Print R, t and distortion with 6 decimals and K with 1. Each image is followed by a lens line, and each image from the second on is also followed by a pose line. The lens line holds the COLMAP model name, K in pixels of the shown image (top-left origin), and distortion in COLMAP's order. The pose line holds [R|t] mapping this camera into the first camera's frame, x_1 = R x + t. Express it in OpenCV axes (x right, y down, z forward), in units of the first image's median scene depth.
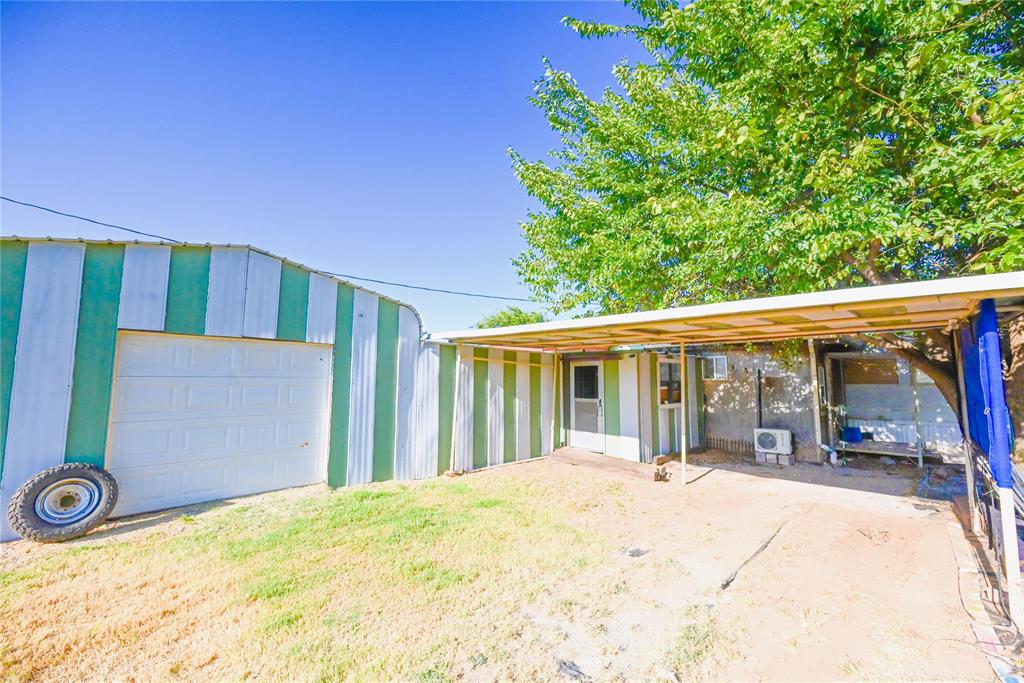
lens RADIAL K [[396.7, 0, 514.2], [0, 396.7, 346.0], [0, 0, 1]] dist [-0.002109, -0.000279]
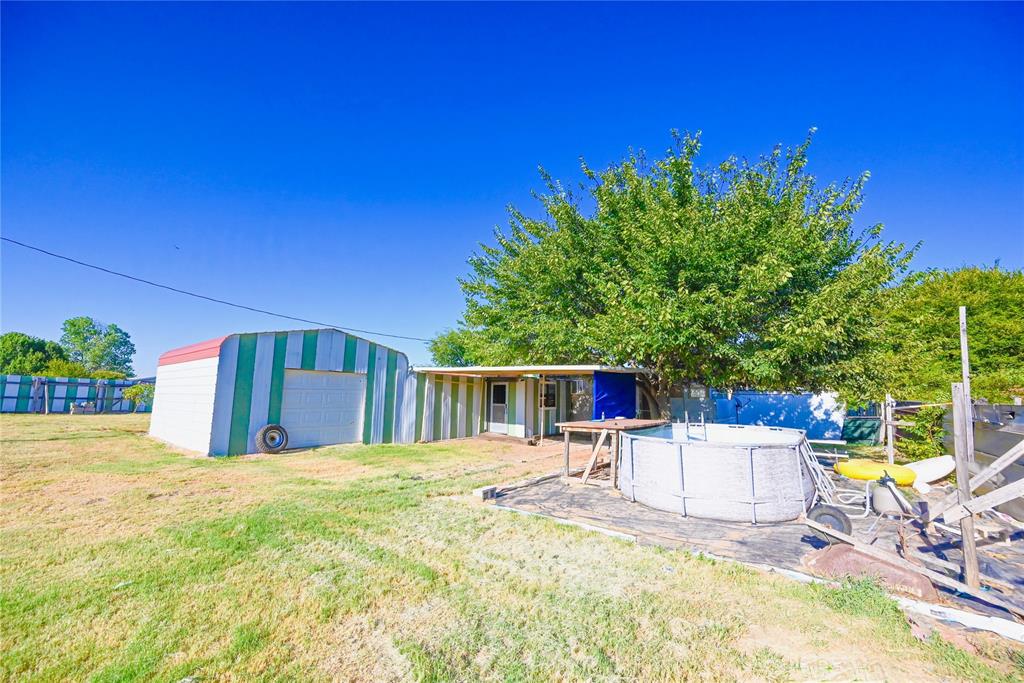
lens RADIAL K [[396.7, 0, 514.2], [0, 396.7, 346.0], [0, 0, 1]] dist [-0.002109, -0.000279]
pose [[0.992173, 0.026296, 0.122067, 0.033235], [-0.022193, 0.999146, -0.034853, -0.073344], [-0.122879, 0.031871, 0.991910, -0.879784]]
